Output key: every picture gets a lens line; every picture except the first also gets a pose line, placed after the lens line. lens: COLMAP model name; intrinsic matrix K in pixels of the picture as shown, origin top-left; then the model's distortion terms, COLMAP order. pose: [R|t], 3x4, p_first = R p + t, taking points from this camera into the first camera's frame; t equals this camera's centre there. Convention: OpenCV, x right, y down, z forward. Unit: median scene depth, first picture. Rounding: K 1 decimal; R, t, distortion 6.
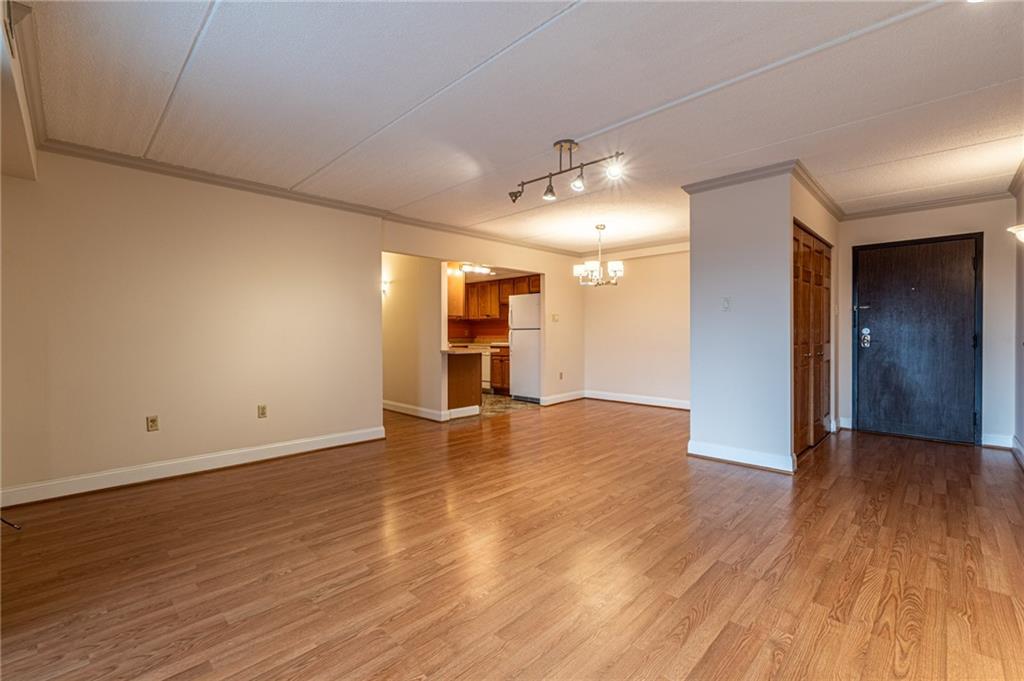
lens RADIAL K [[450.1, 0, 509.5], [0, 450.1, 335.8], [0, 0, 1]] dist [-0.000759, 0.000065]
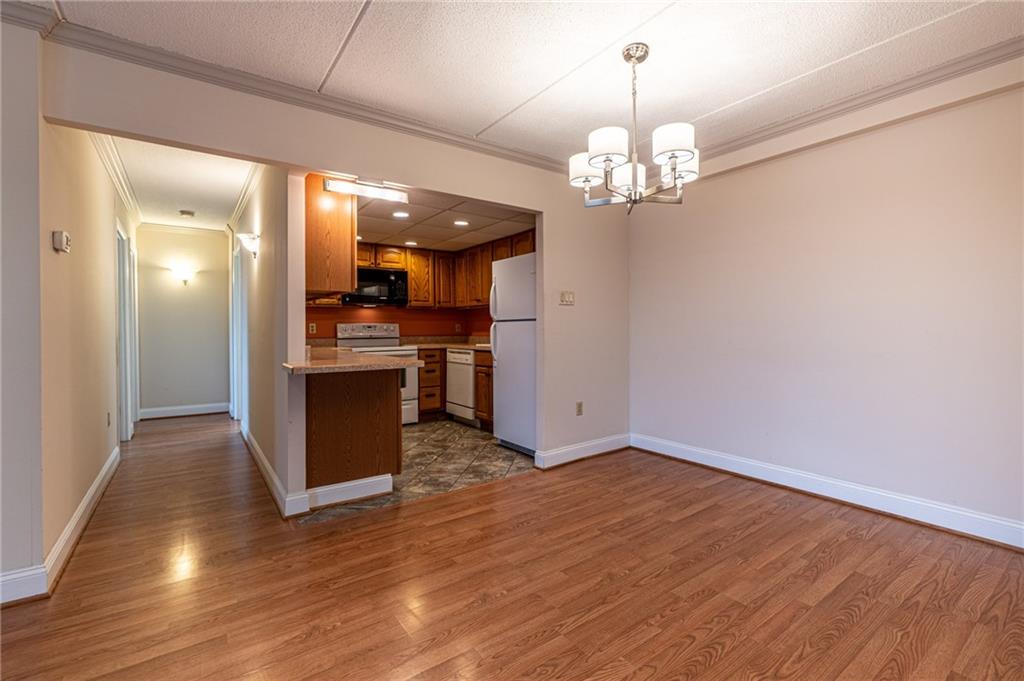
lens RADIAL K [[450.1, 0, 510.3], [0, 450.1, 334.1], [0, 0, 1]] dist [-0.000759, 0.000065]
pose [[0.983562, -0.001192, -0.180567, 0.158729], [0.002081, 0.999987, 0.004736, -0.000665], [0.180559, -0.005034, 0.983551, 0.571375]]
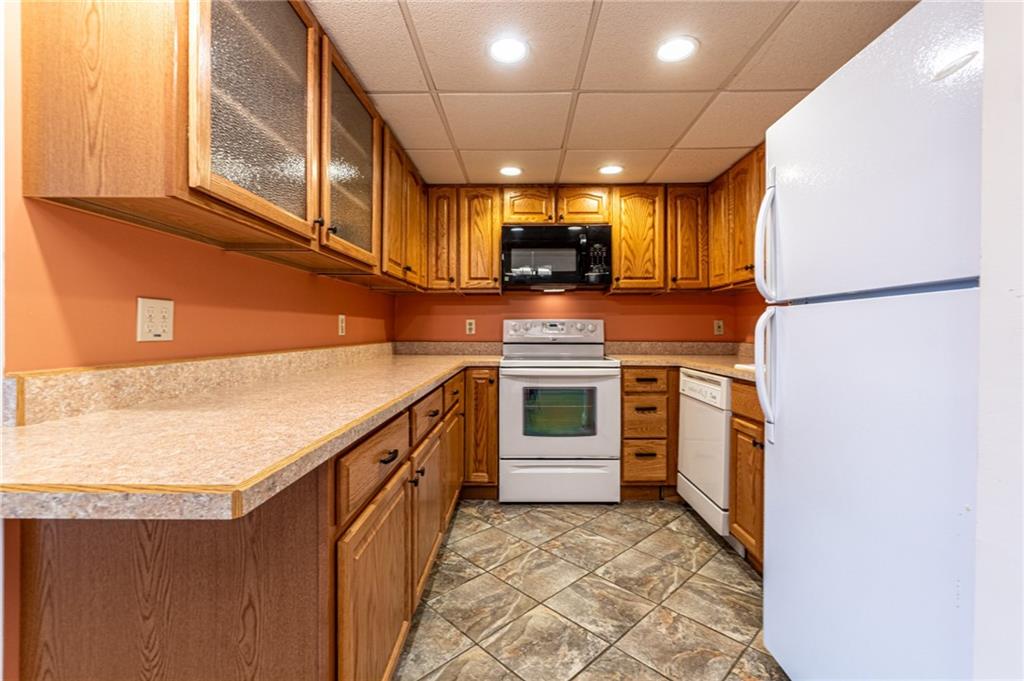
lens RADIAL K [[450.1, 0, 513.1], [0, 450.1, 332.9], [0, 0, 1]] dist [-0.000759, 0.000065]
pose [[0.685047, 0.008070, -0.728454, 0.084558], [-0.010199, 0.999947, 0.001487, -0.001791], [0.728427, 0.006411, 0.685093, 1.012897]]
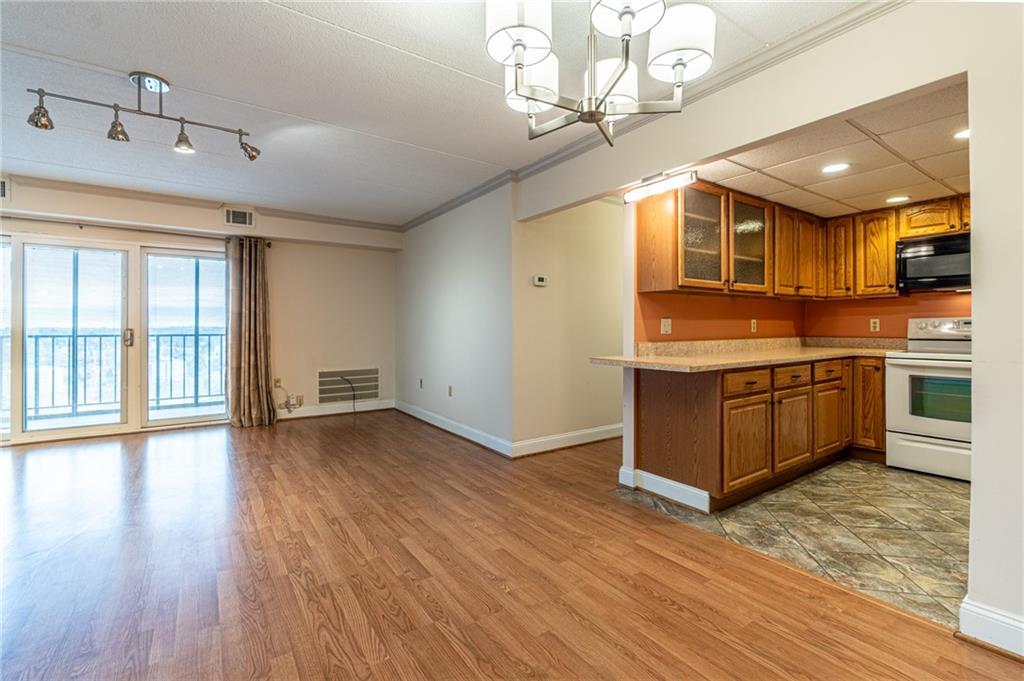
lens RADIAL K [[450.1, 0, 518.2], [0, 450.1, 329.2], [0, 0, 1]] dist [-0.000759, 0.000065]
pose [[-0.179081, 0.007479, -0.983806, 0.413978], [-0.003391, 0.999960, 0.008219, -0.005938], [0.983829, 0.004808, -0.179048, 0.952804]]
